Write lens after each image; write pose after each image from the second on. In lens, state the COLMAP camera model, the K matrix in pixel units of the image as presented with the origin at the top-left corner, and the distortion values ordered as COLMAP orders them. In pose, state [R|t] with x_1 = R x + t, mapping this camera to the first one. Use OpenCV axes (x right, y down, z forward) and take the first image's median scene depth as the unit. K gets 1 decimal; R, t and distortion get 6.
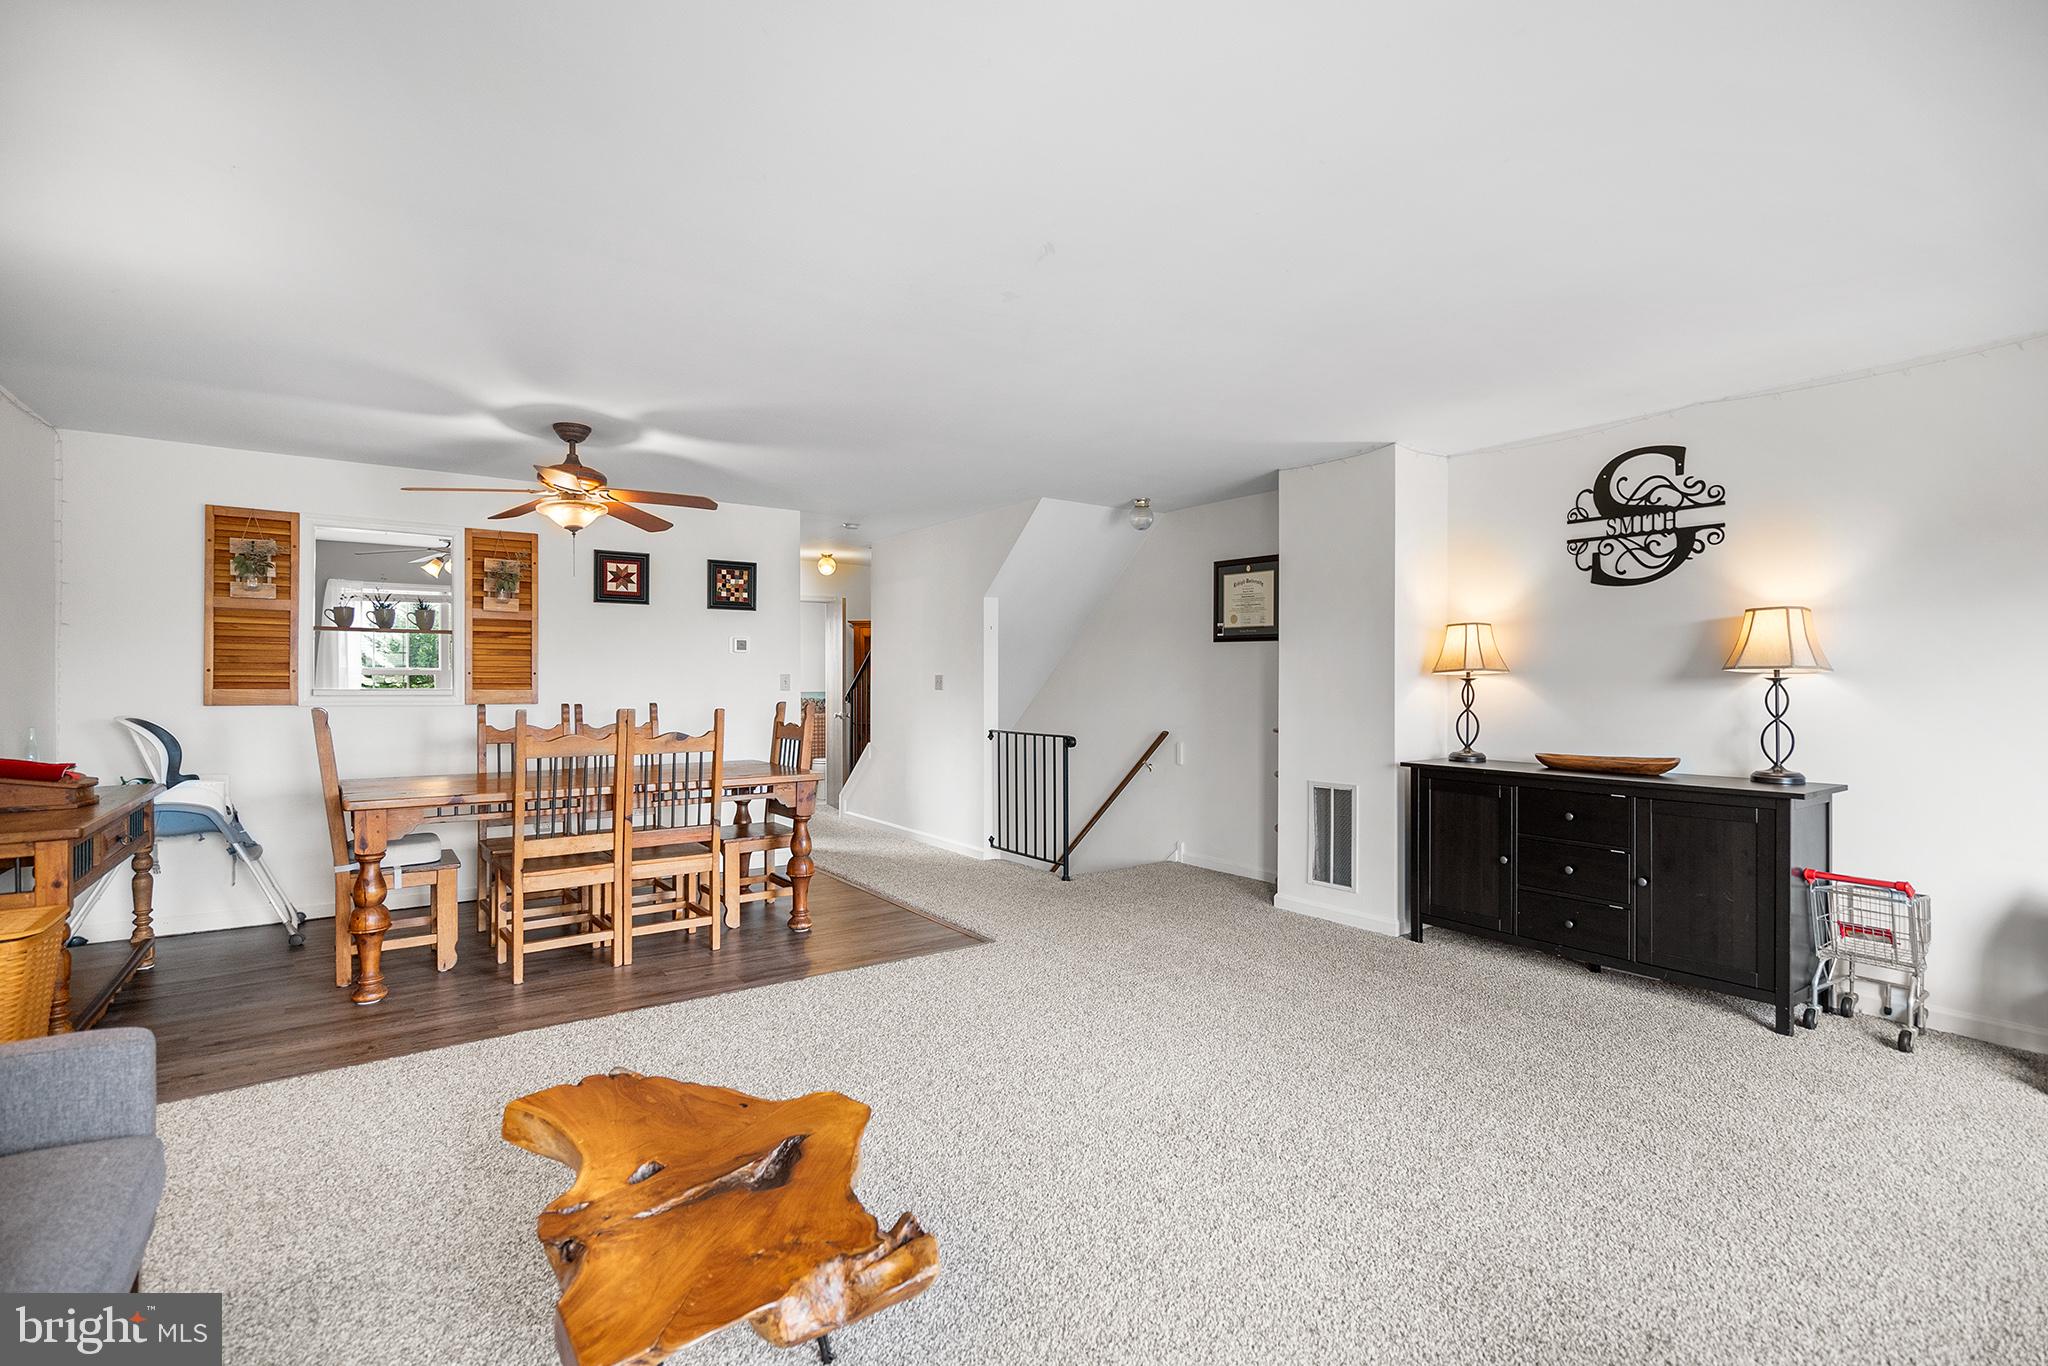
lens RADIAL K [[946.8, 0, 1020.6], [0, 946.8, 675.6], [0, 0, 1]] dist [-0.006361, 0.005059]
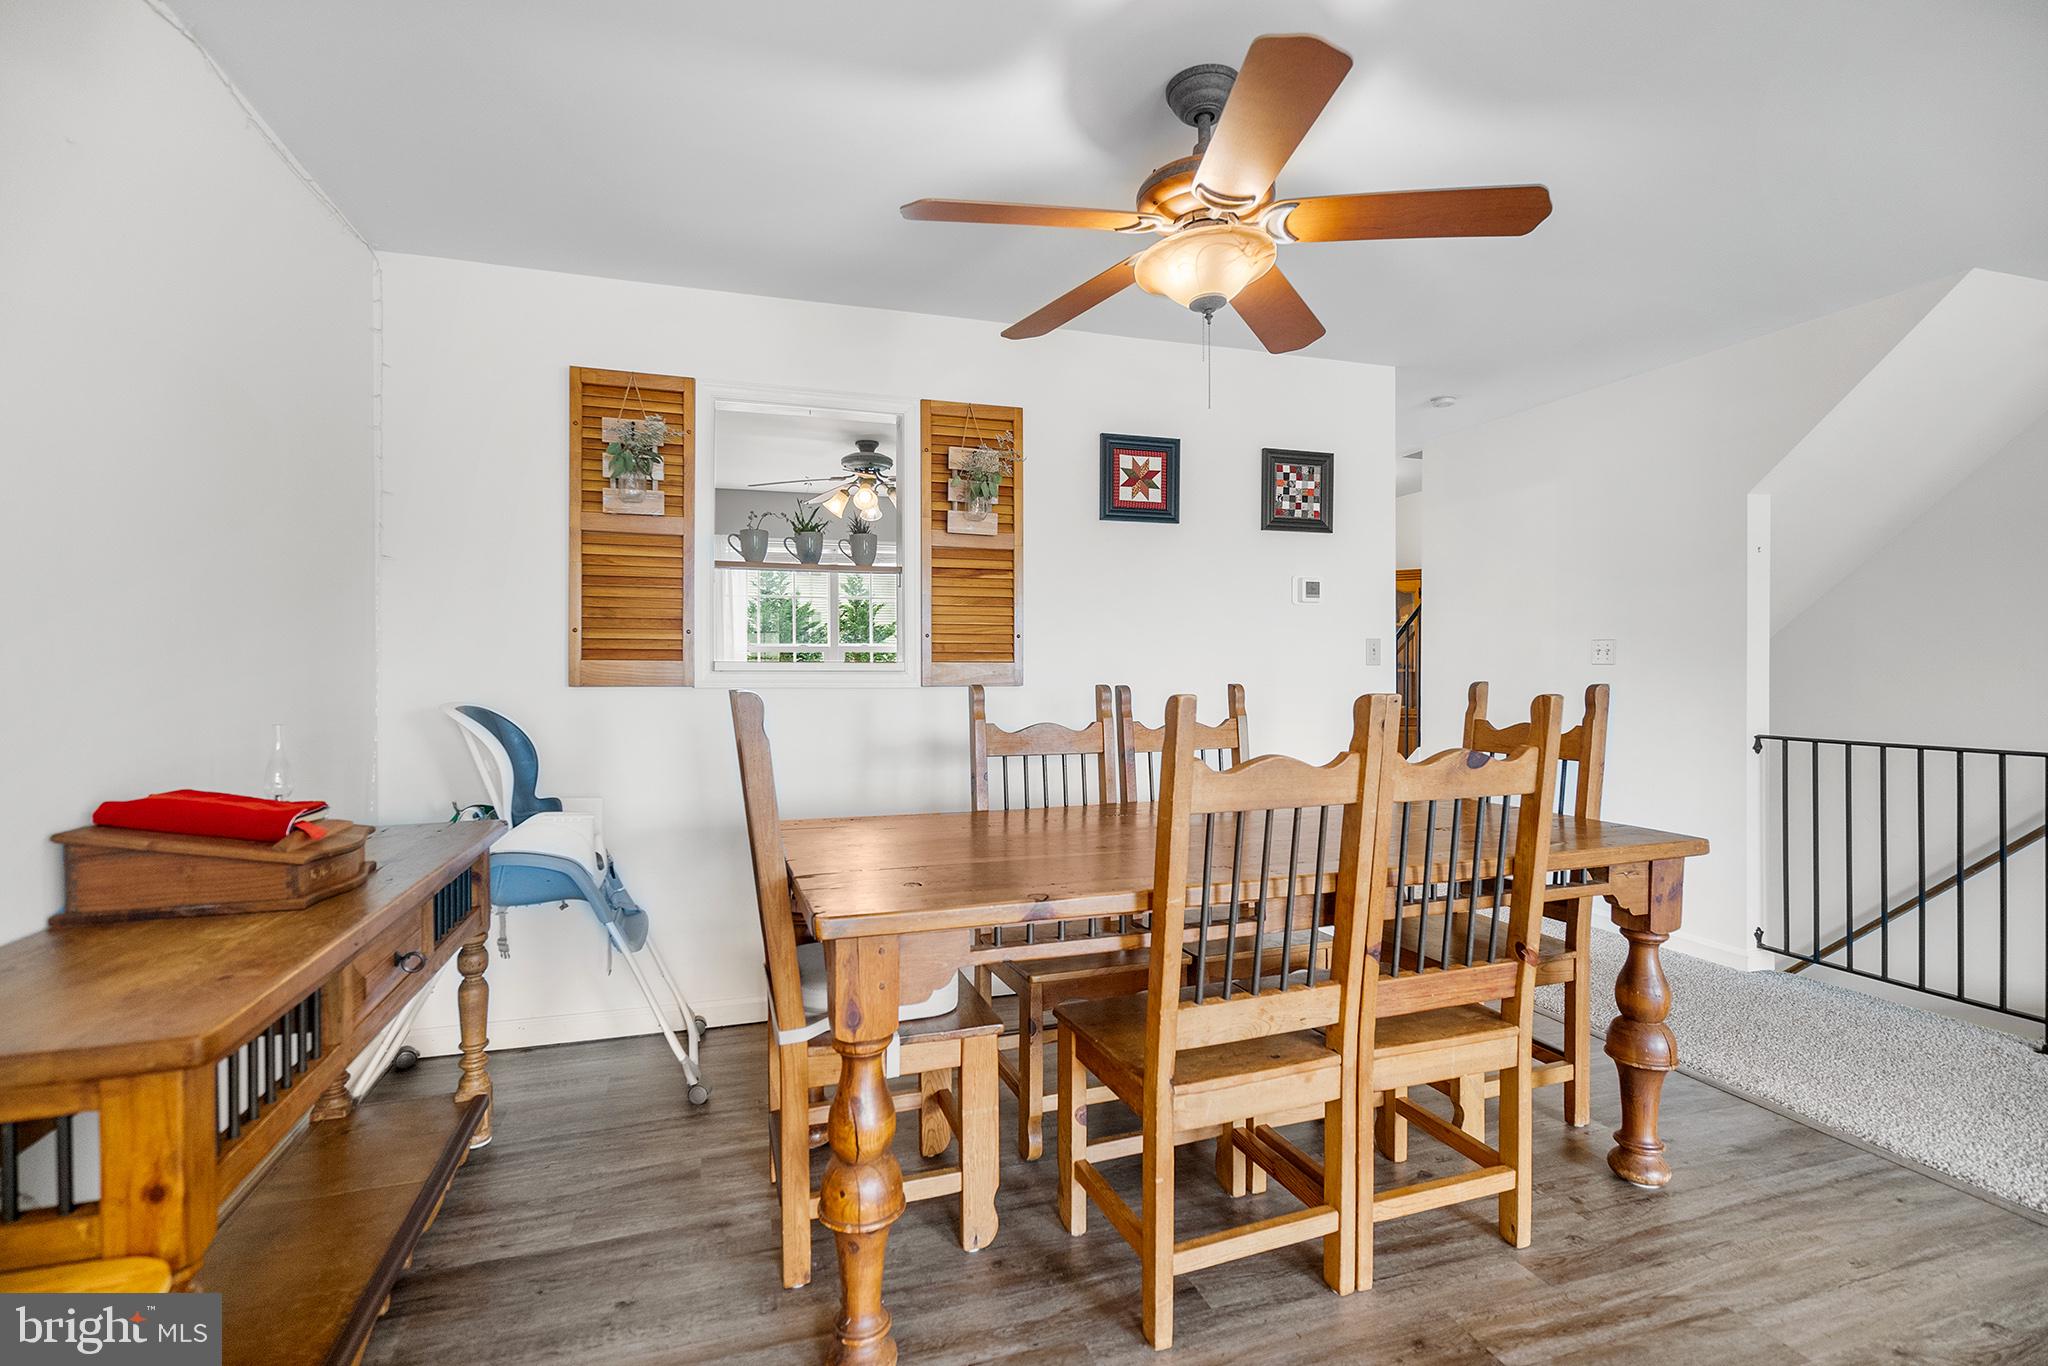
lens RADIAL K [[958.6, 0, 1019.0], [0, 958.6, 664.8], [0, 0, 1]] dist [-0.000273, 0.000769]
pose [[0.953409, -0.005425, -0.301633, -0.377023], [0.006108, 0.999980, 0.001320, 0.017821], [0.301620, -0.003101, 0.953423, 0.470164]]
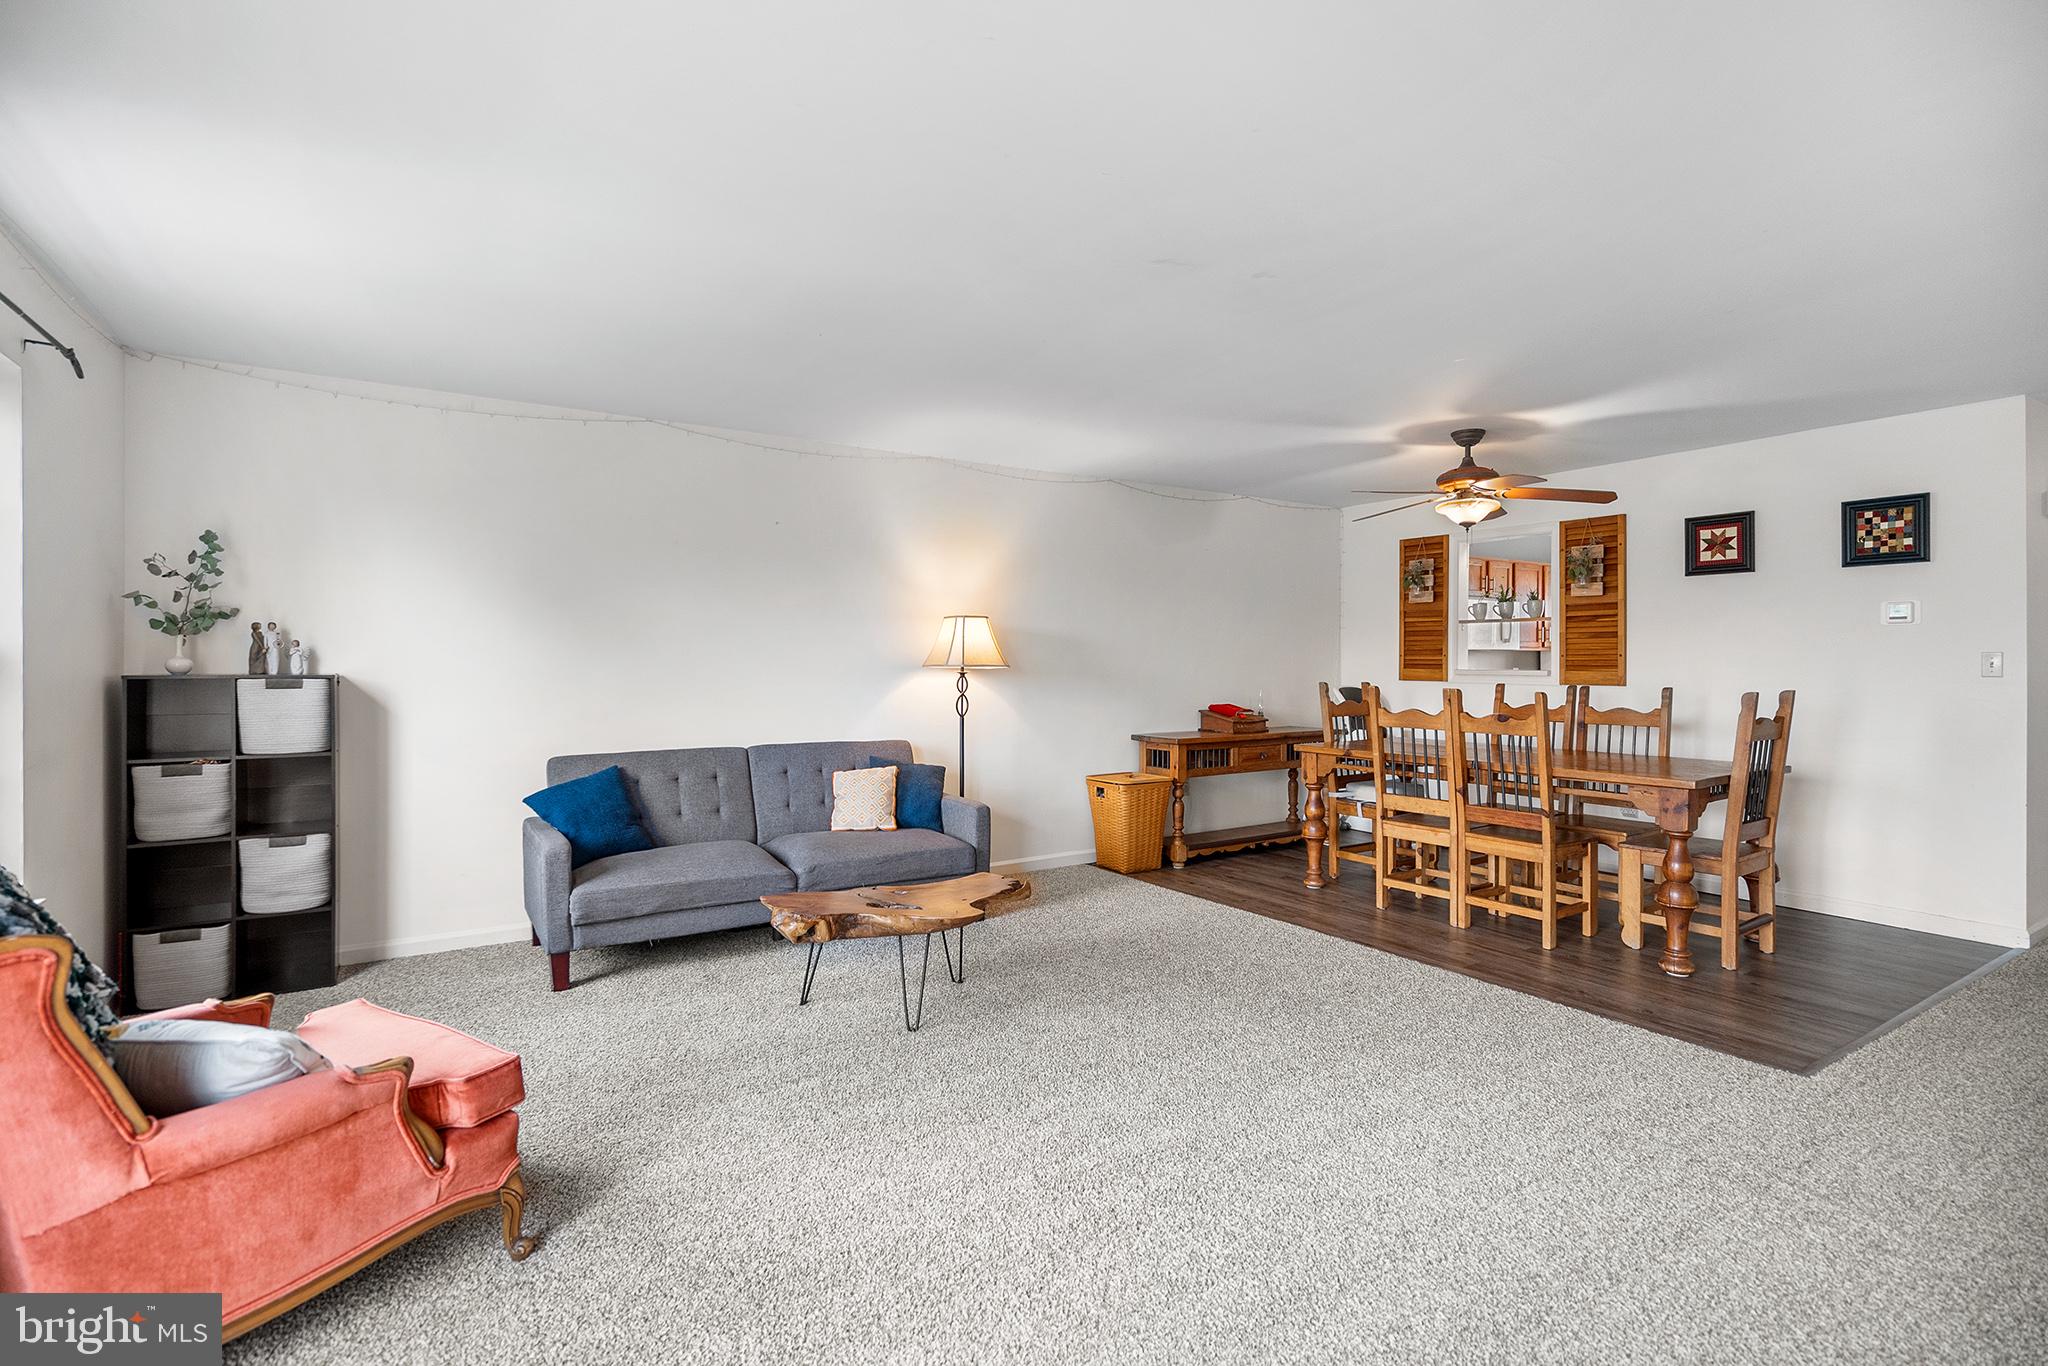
lens RADIAL K [[958.6, 0, 1019.0], [0, 958.6, 664.8], [0, 0, 1]] dist [-0.000273, 0.000769]
pose [[-0.054498, 0.000379, -0.998514, 0.604568], [0.005036, 0.999987, 0.000104, 0.005018], [0.998501, -0.005023, -0.054499, 0.489388]]
